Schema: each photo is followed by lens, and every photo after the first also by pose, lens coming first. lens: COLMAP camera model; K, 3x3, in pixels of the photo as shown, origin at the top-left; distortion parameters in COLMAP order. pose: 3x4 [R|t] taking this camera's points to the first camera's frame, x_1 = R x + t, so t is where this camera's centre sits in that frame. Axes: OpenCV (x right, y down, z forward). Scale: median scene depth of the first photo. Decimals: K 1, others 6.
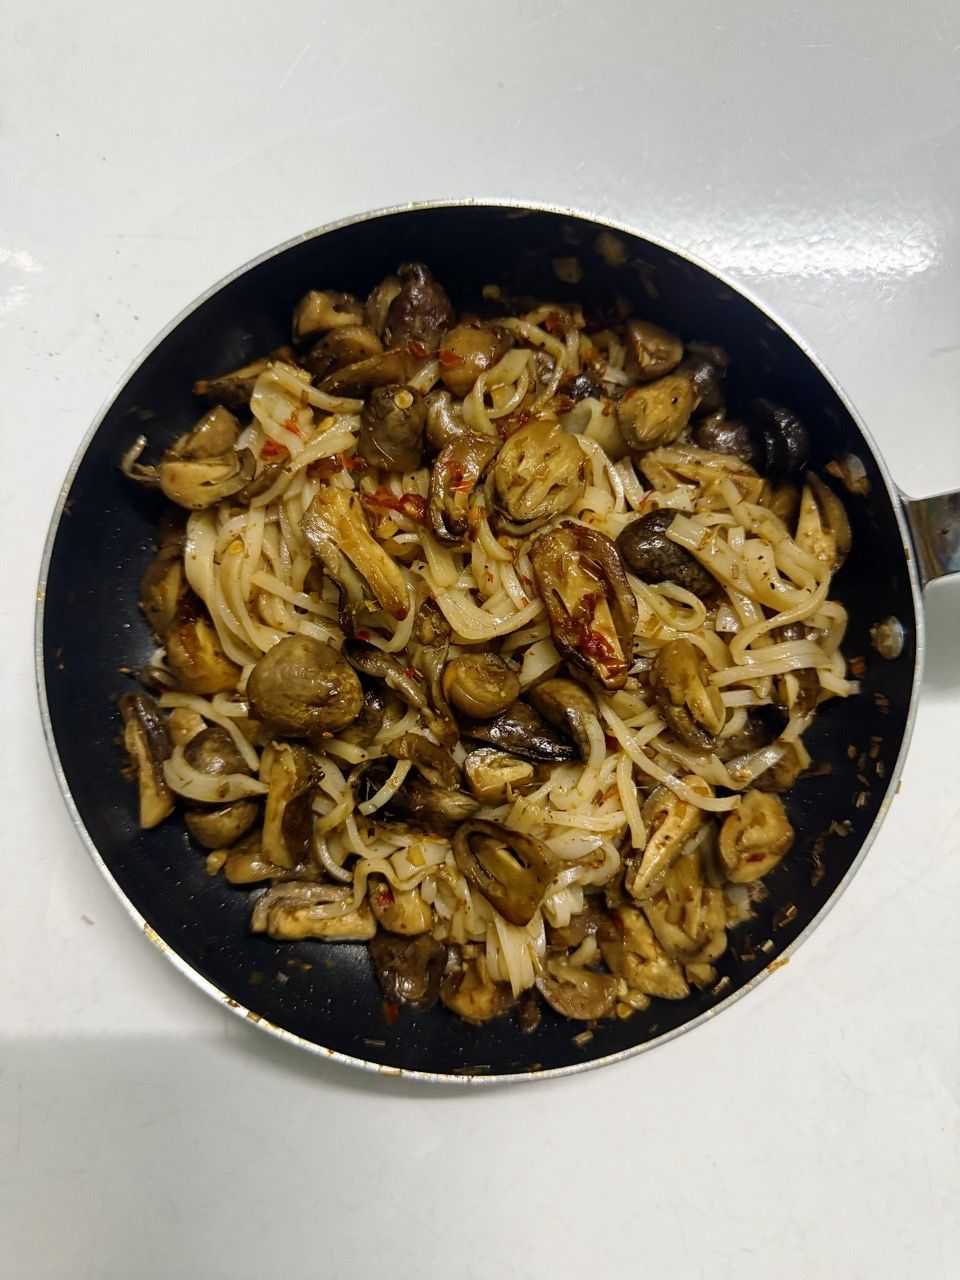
lens RADIAL K [[897.9, 0, 486.0], [0, 897.9, 635.3], [0, 0, 1]] dist [0.182425, -0.000060]
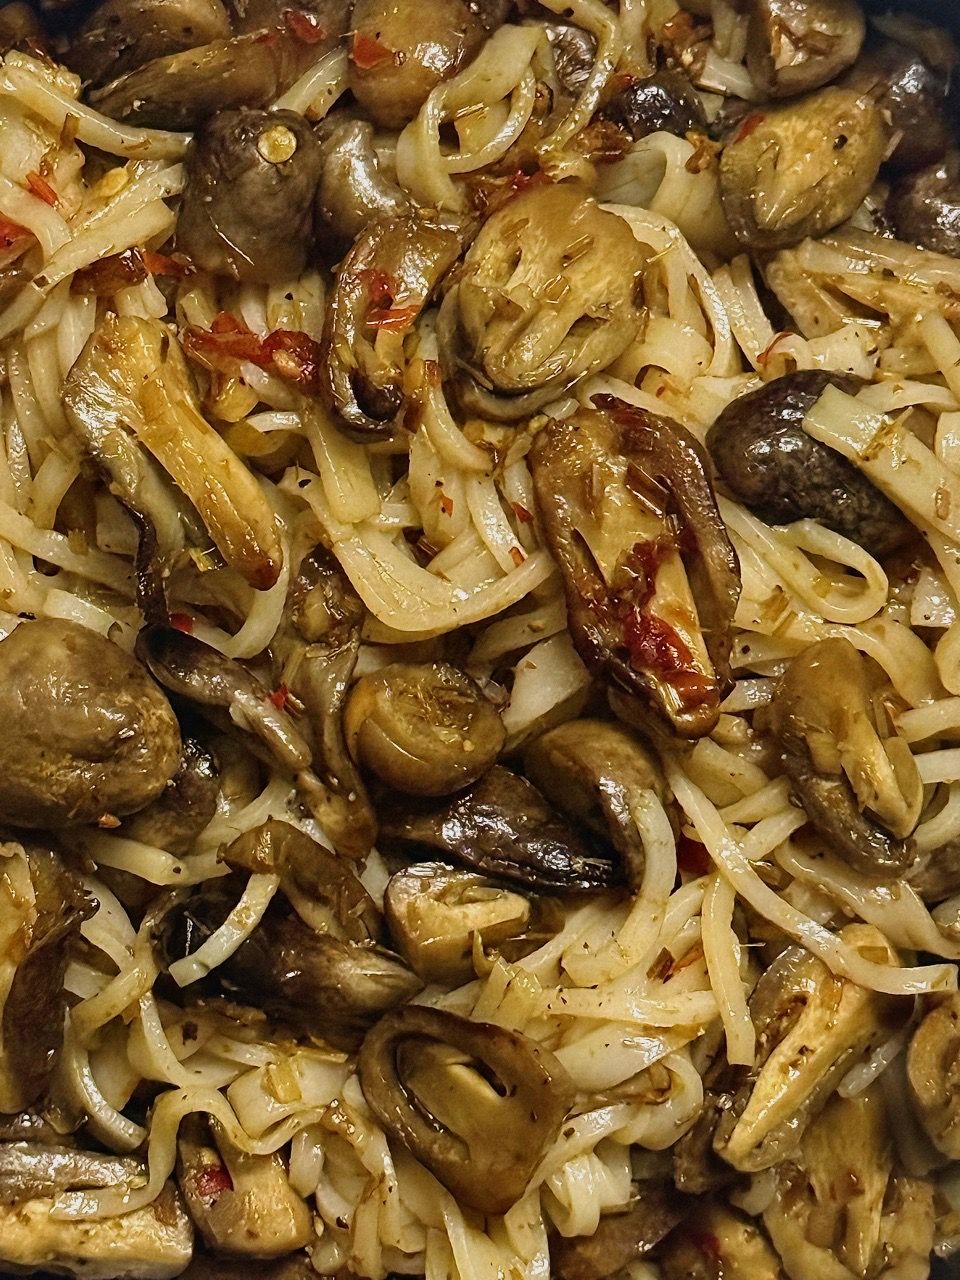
lens RADIAL K [[4521.3, 0, 480.0], [0, 4521.3, 640.0], [0, 0, 1]] dist [0.089702, 2.110294]
pose [[0.999846, 0.017194, 0.003495, 0.015262], [-0.017092, 0.999475, -0.027513, 0.073537], [-0.003966, 0.027449, 0.999615, -1.408245]]
